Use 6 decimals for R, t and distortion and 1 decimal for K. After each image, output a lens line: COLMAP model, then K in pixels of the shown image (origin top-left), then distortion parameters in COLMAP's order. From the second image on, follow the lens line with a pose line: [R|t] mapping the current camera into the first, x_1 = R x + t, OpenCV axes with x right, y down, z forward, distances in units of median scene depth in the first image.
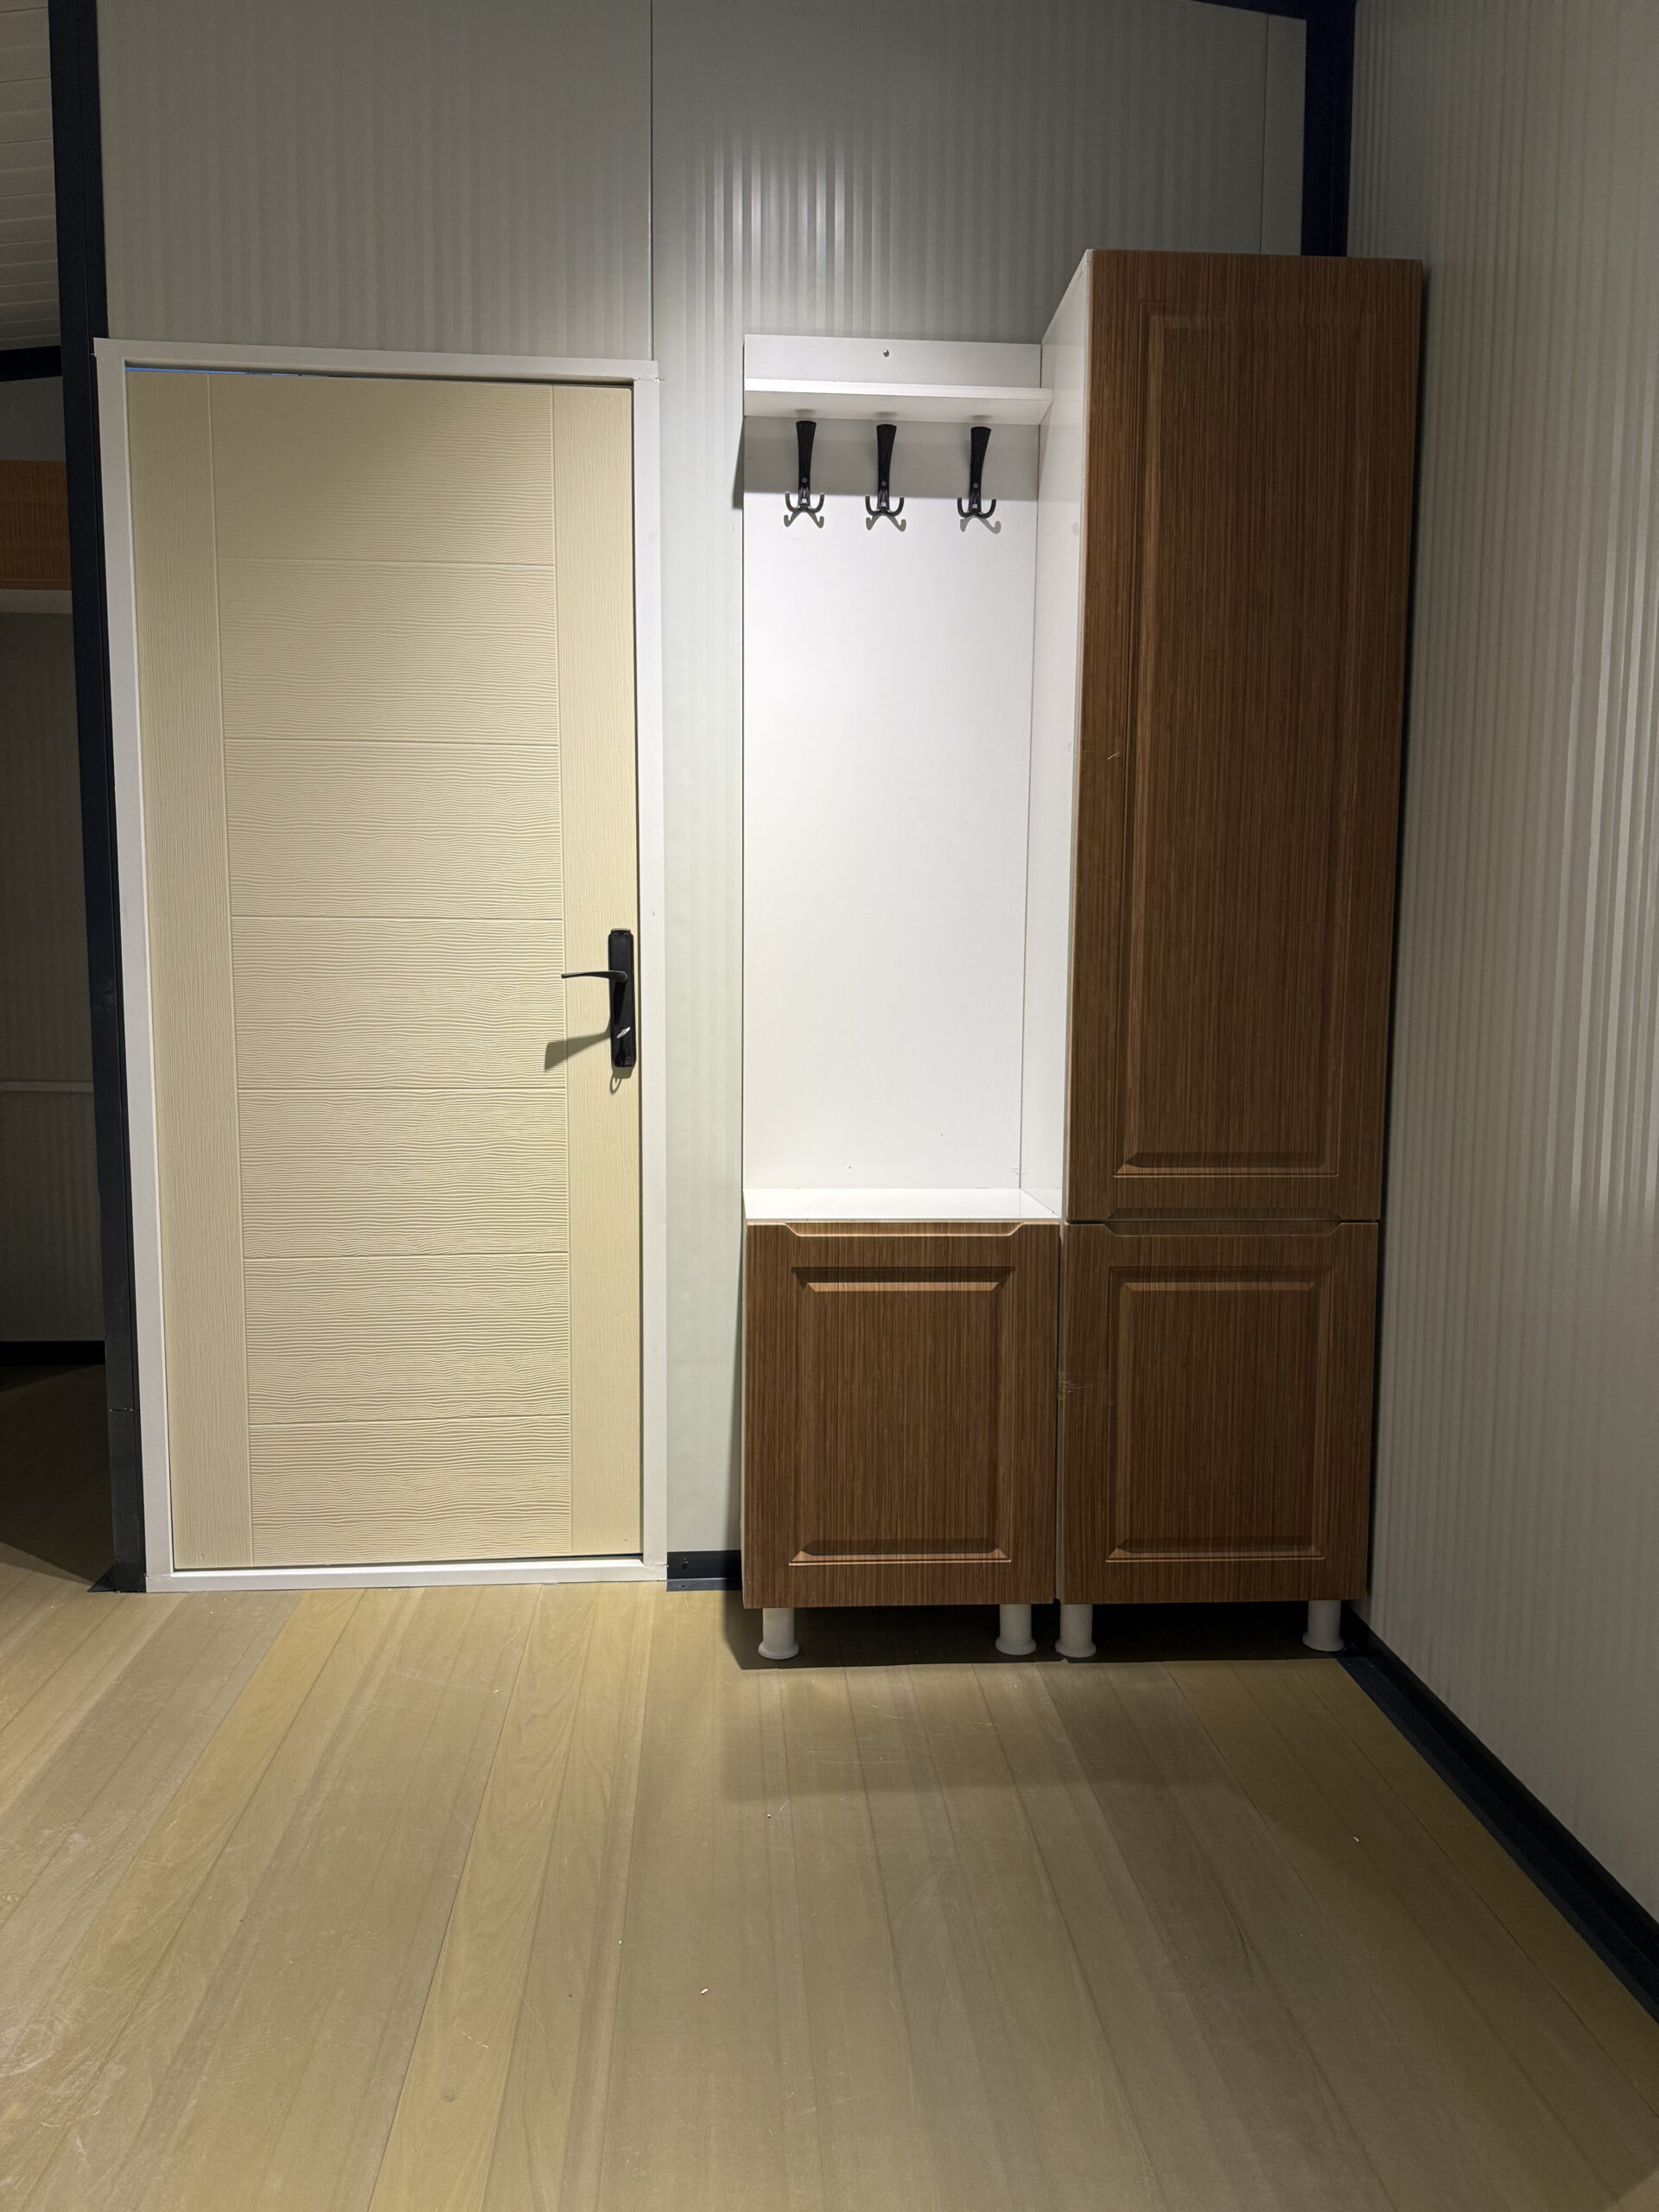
lens RADIAL K [[1575.3, 0, 829.5], [0, 1575.3, 1106.0], [0, 0, 1]] dist [0.225929, -0.361510]
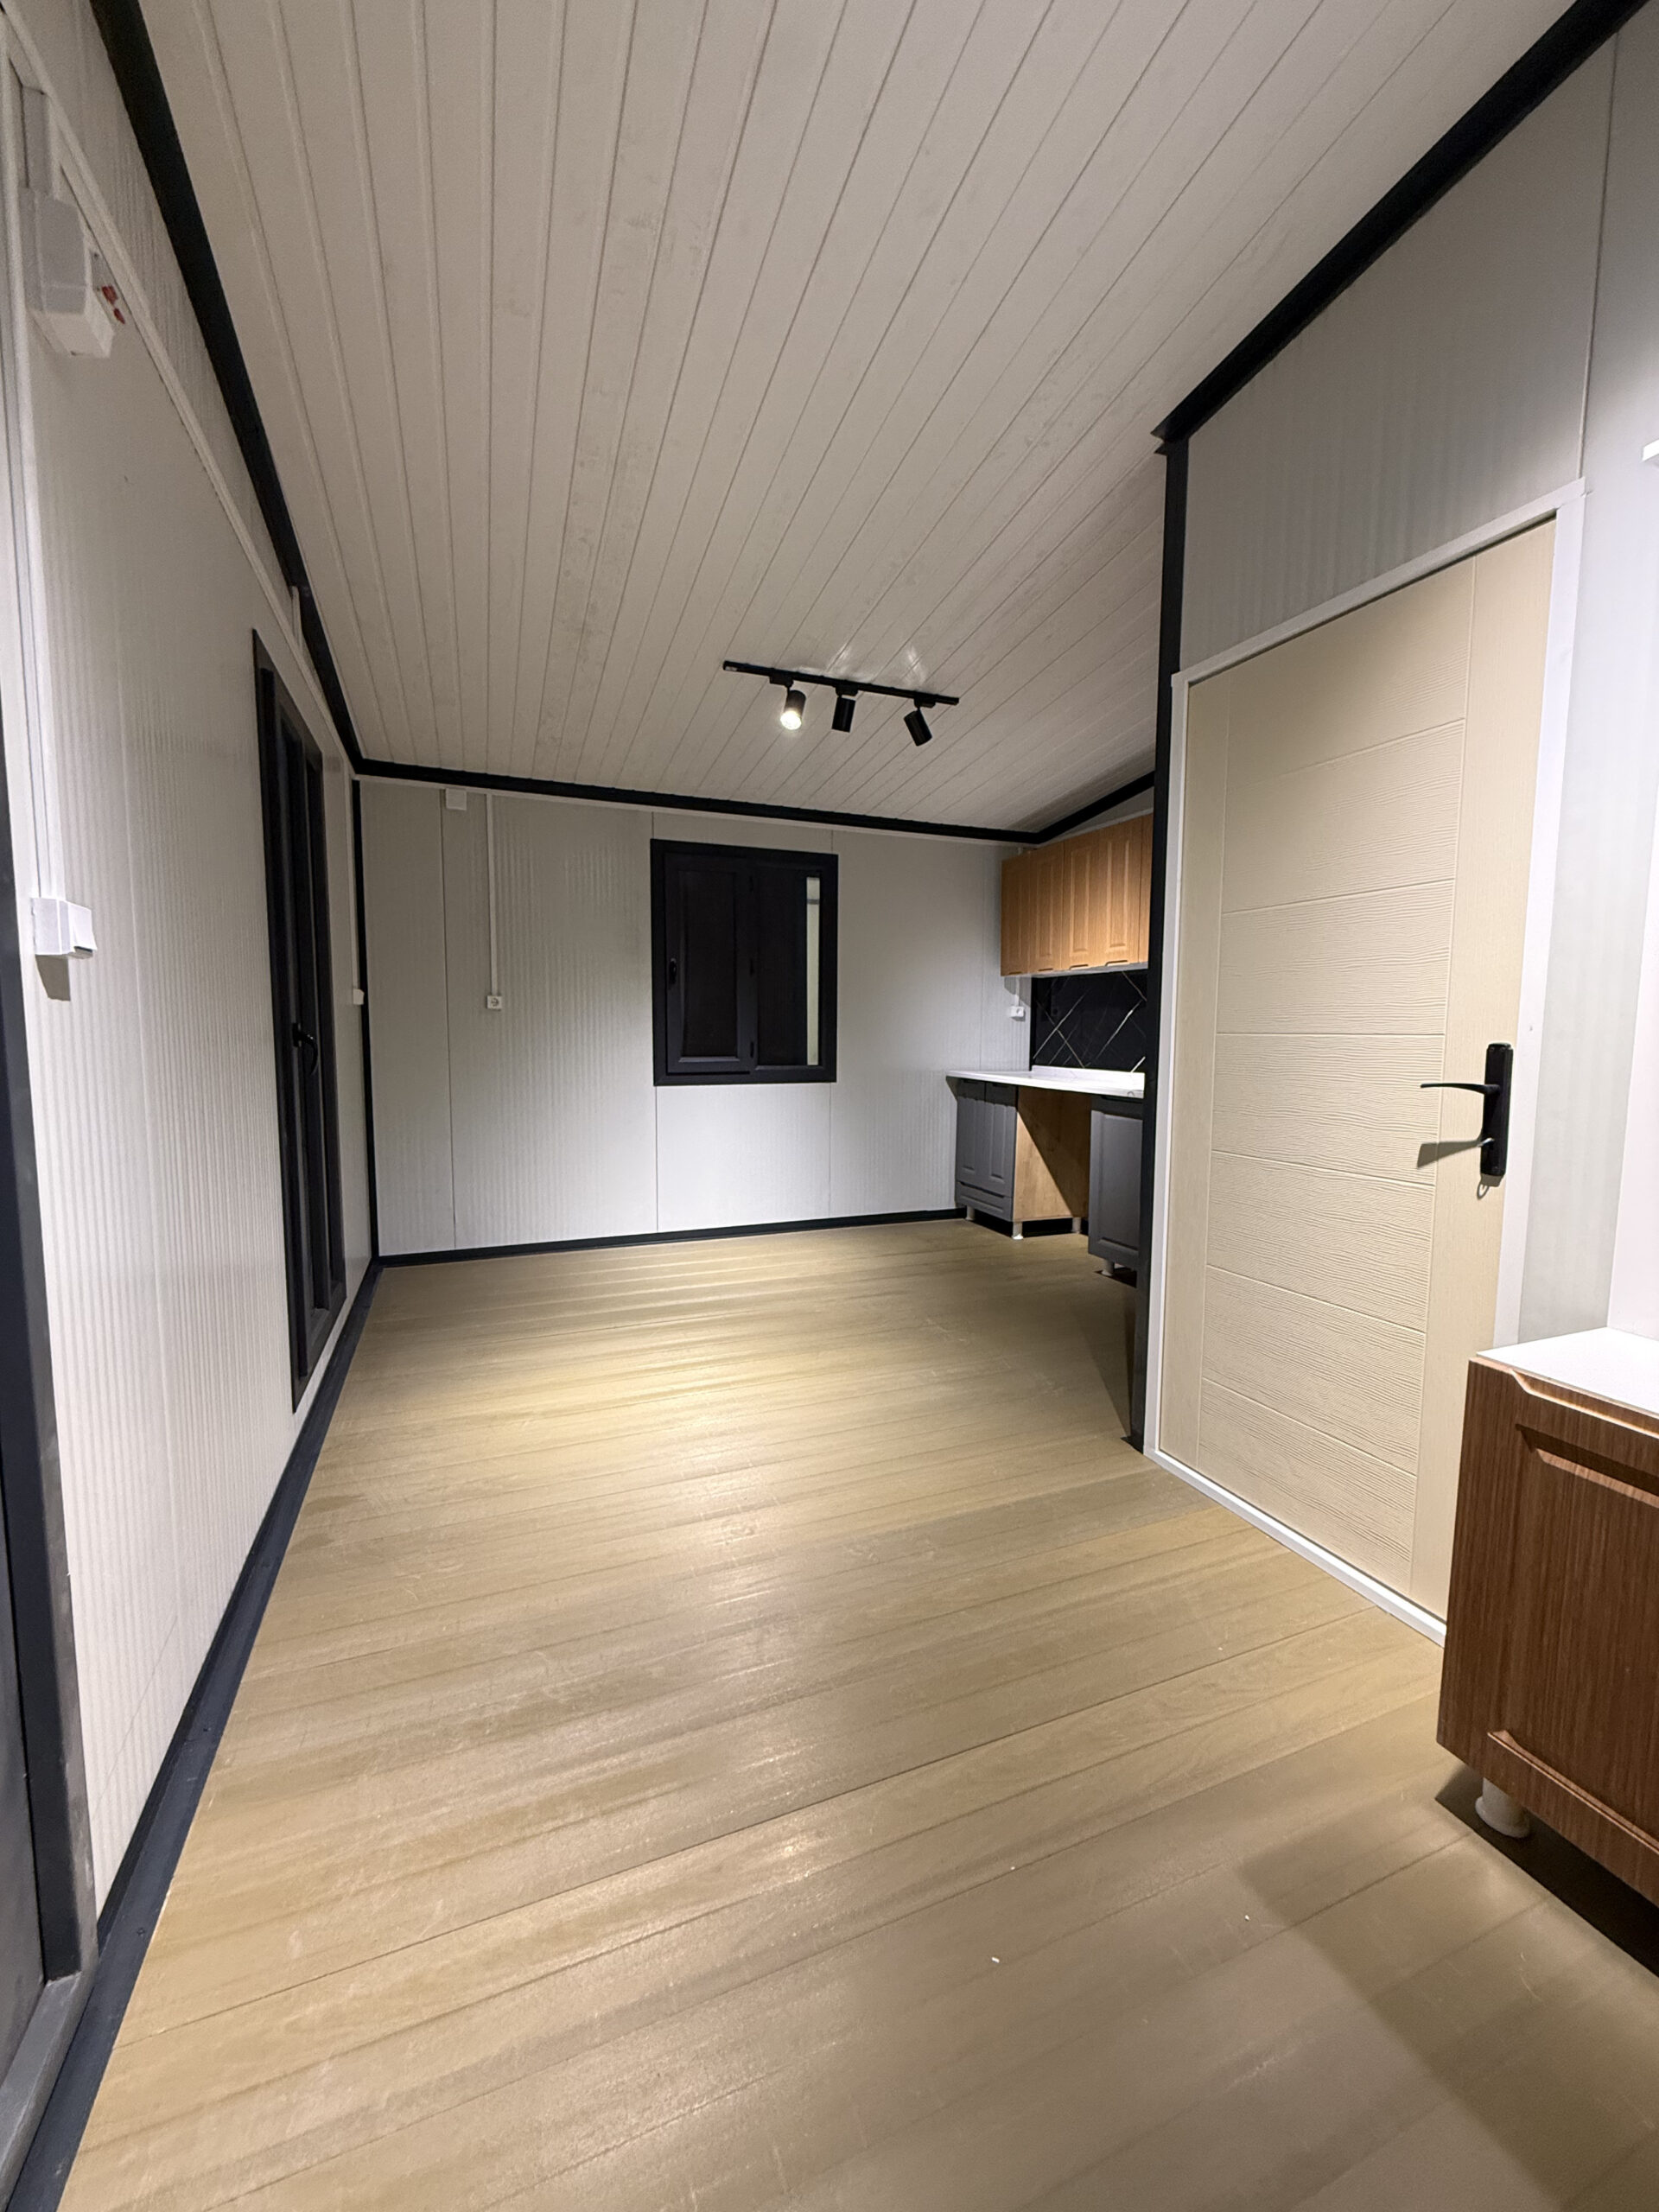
lens RADIAL K [[876.5, 0, 815.4], [0, 876.5, 1109.7], [0, 0, 1]] dist [-0.000265, -0.000201]
pose [[0.309111, 0.082388, -0.947450, 0.282883], [-0.095853, 0.993866, 0.055151, -0.058643], [0.946183, 0.073768, 0.315113, 0.413359]]
